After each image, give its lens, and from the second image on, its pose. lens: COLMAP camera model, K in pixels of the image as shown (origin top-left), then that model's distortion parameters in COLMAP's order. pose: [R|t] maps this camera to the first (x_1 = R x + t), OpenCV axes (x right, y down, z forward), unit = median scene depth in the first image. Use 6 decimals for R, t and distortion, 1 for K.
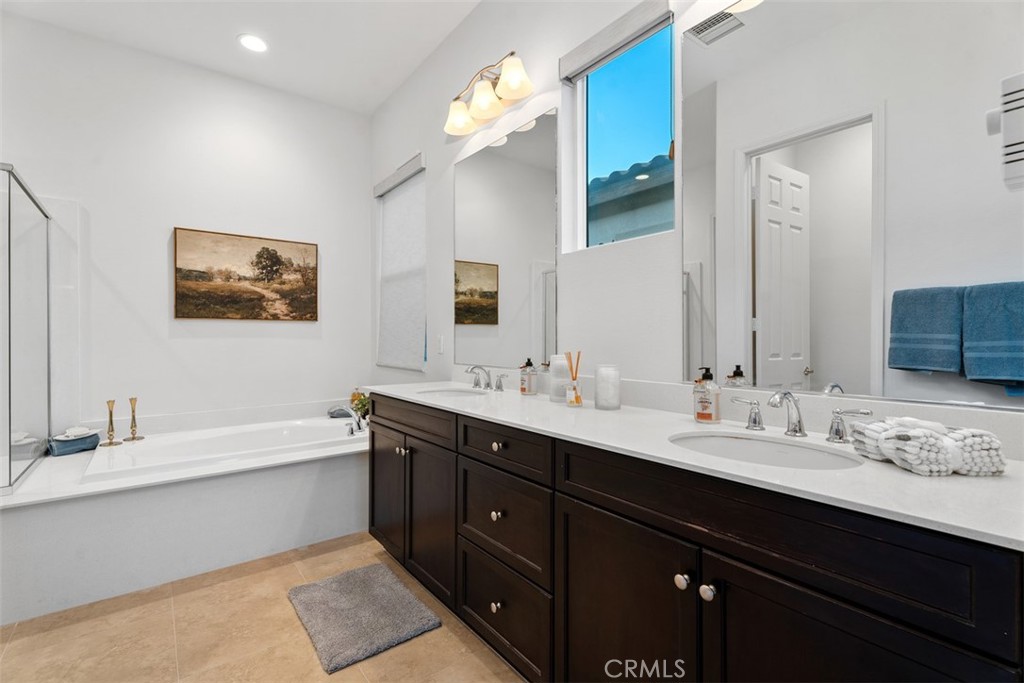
lens RADIAL K [[460.5, 0, 506.8], [0, 460.5, 339.1], [0, 0, 1]] dist [-0.000535, -0.000429]
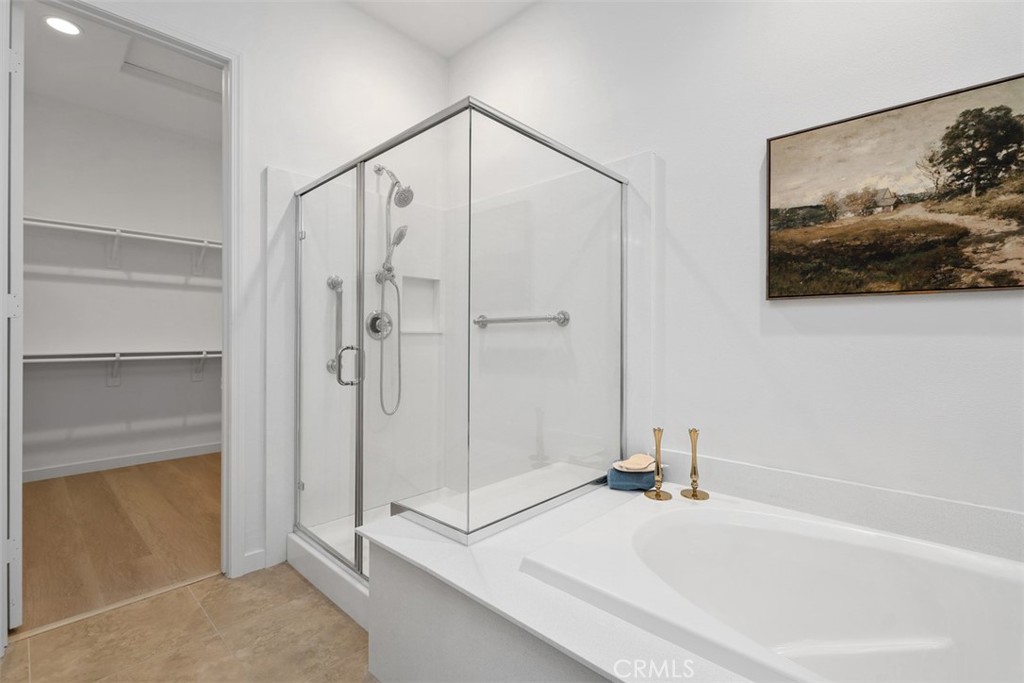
lens RADIAL K [[460.5, 0, 506.2], [0, 460.5, 336.7], [0, 0, 1]] dist [-0.000535, -0.000429]
pose [[0.164254, 0.007701, -0.986388, -0.202127], [-0.004252, 0.999966, 0.007099, -0.002280], [0.986409, 0.003028, 0.164281, 0.557012]]
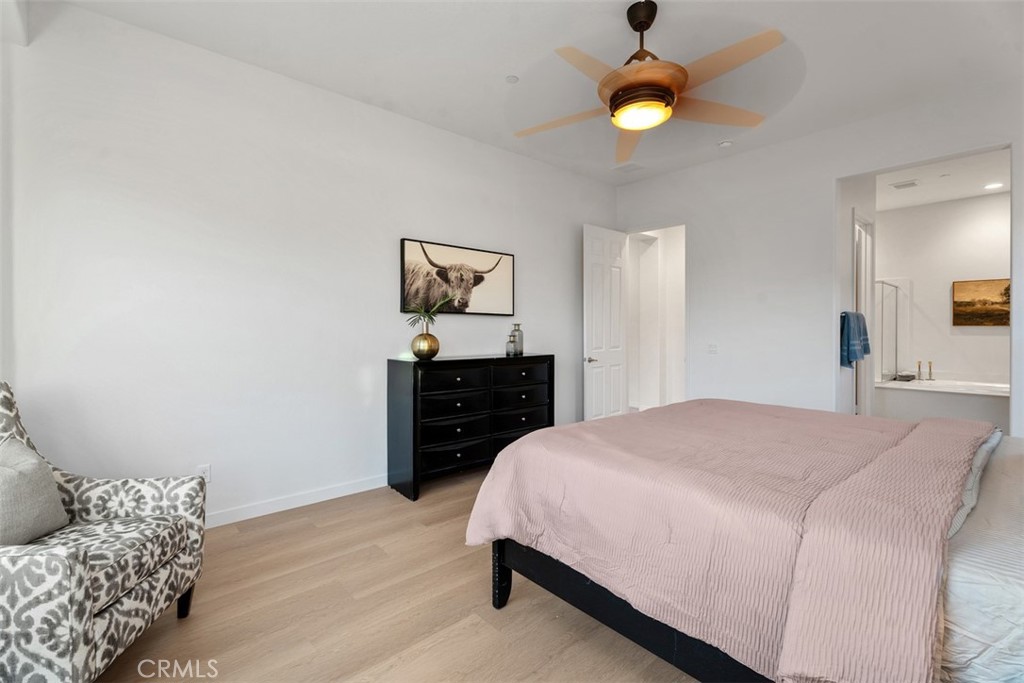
lens RADIAL K [[460.5, 0, 507.8], [0, 460.5, 336.2], [0, 0, 1]] dist [-0.000535, -0.000429]
pose [[0.082549, 0.006466, -0.996566, 1.110791], [-0.009682, 0.999937, 0.005686, 0.008619], [0.996540, 0.009180, 0.082606, -1.100134]]
